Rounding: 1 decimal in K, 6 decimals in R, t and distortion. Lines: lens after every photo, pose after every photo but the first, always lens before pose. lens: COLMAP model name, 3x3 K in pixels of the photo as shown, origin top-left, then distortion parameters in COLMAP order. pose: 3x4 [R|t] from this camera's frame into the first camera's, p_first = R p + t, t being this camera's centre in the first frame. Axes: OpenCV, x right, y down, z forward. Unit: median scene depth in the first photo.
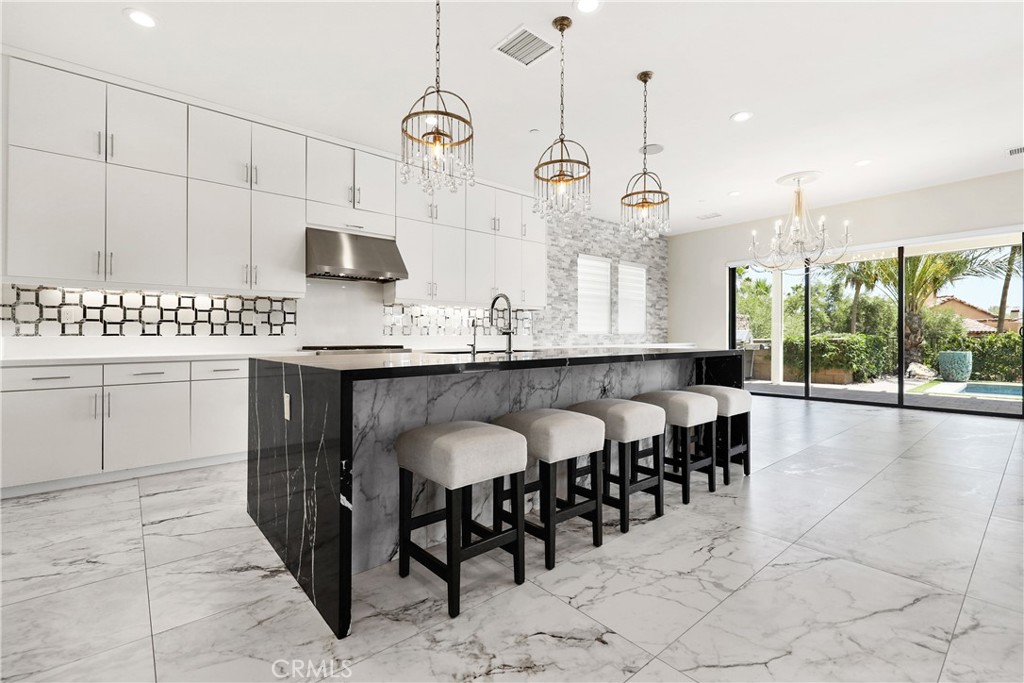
lens RADIAL K [[453.0, 0, 529.1], [0, 453.0, 336.7], [0, 0, 1]] dist [0.019639, -0.000818]
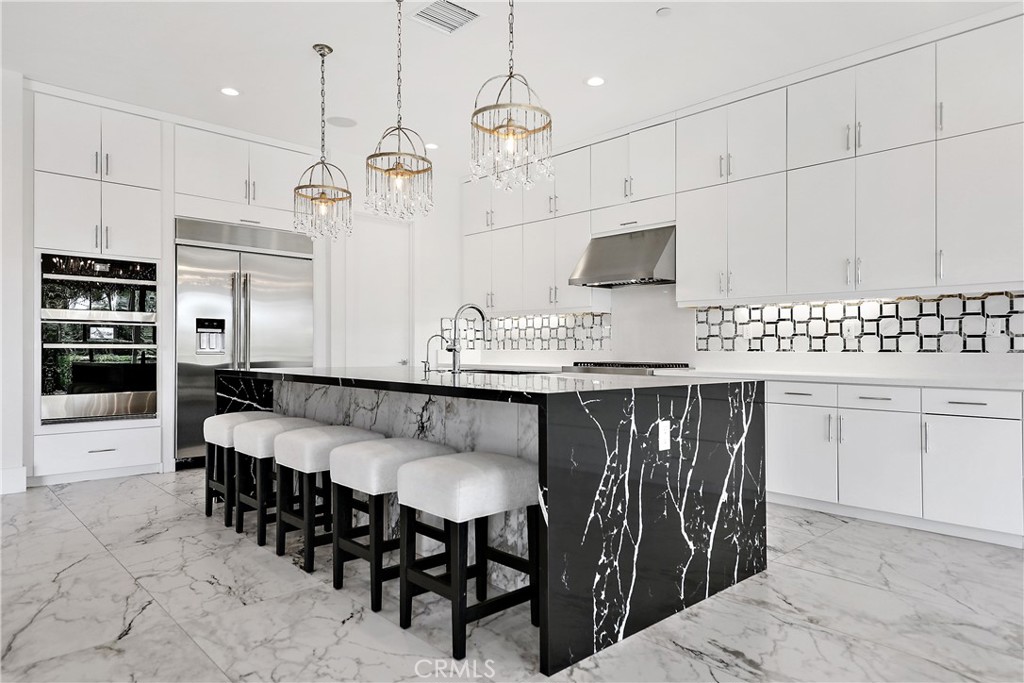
lens RADIAL K [[644.0, 0, 512.0], [0, 644.0, 341.5], [0, 0, 1]] dist [-0.007962, 0.020597]
pose [[0.021872, -0.010601, -0.999705, 0.837257], [-0.006268, 0.999923, -0.010741, -0.008154], [0.999741, 0.006501, 0.021804, 0.765529]]
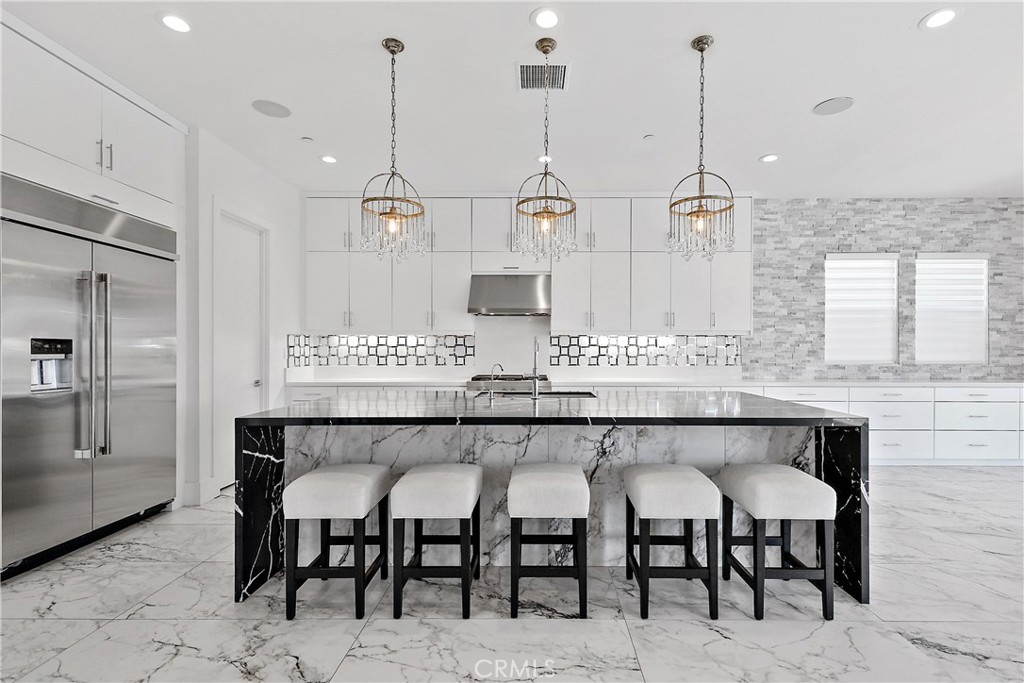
lens RADIAL K [[486.5, 0, 531.1], [0, 486.5, 350.2], [0, 0, 1]] dist [0.019926, -0.011817]
pose [[0.745754, 0.005984, -0.666195, 0.454864], [-0.003090, 0.999980, 0.005524, -0.051912], [0.666215, -0.002061, 0.745757, 0.161047]]
